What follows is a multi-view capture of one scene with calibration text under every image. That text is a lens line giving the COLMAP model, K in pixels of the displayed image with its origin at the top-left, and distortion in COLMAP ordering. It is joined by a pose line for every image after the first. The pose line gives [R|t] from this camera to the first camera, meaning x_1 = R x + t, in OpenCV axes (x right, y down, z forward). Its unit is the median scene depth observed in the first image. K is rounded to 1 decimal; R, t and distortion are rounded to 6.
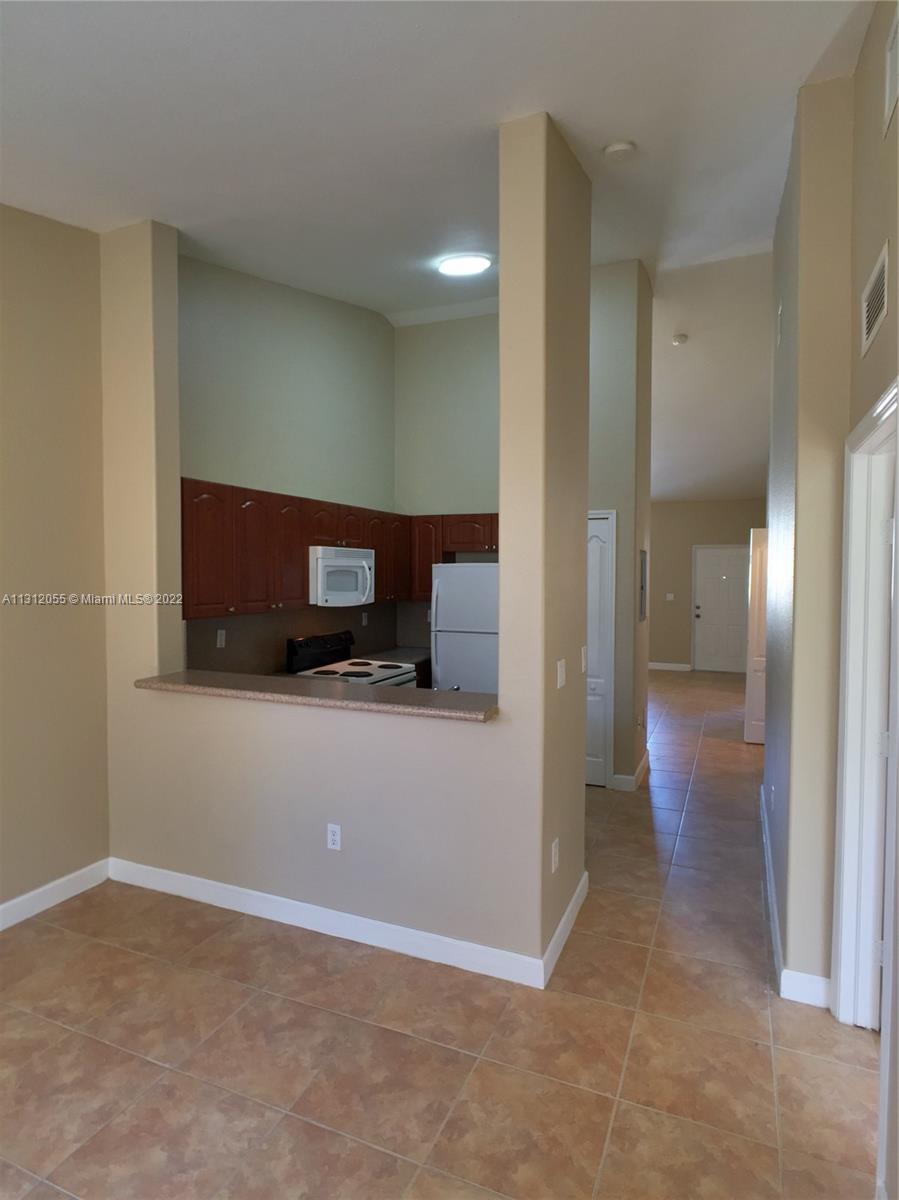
lens RADIAL K [[676.6, 0, 445.8], [0, 676.6, 597.0], [0, 0, 1]] dist [0.000699, -0.004131]
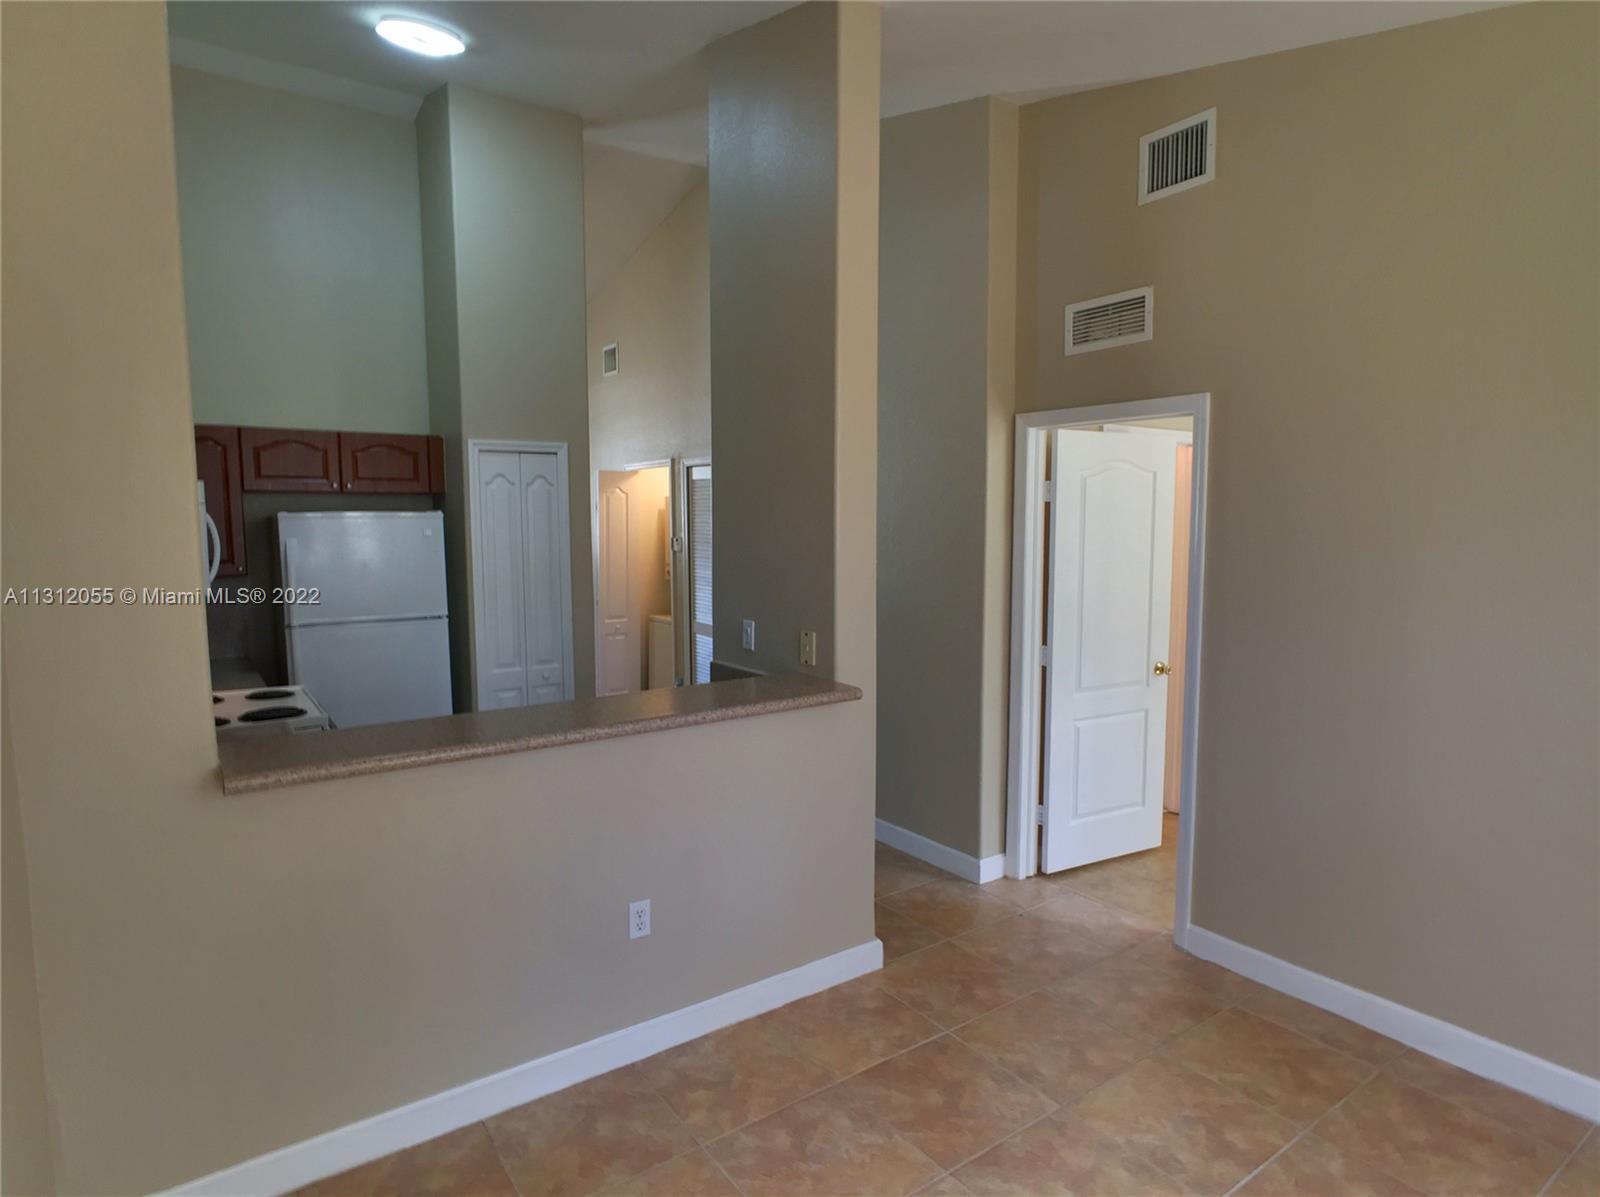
lens RADIAL K [[902.2, 0, 795.1], [0, 902.2, 599.9], [0, 0, 1]] dist [0.000699, -0.004131]
pose [[0.519972, -0.084878, 0.849956, -0.944899], [0.038295, 0.996367, 0.076071, -0.035387], [-0.853324, -0.007006, 0.521333, 0.443129]]
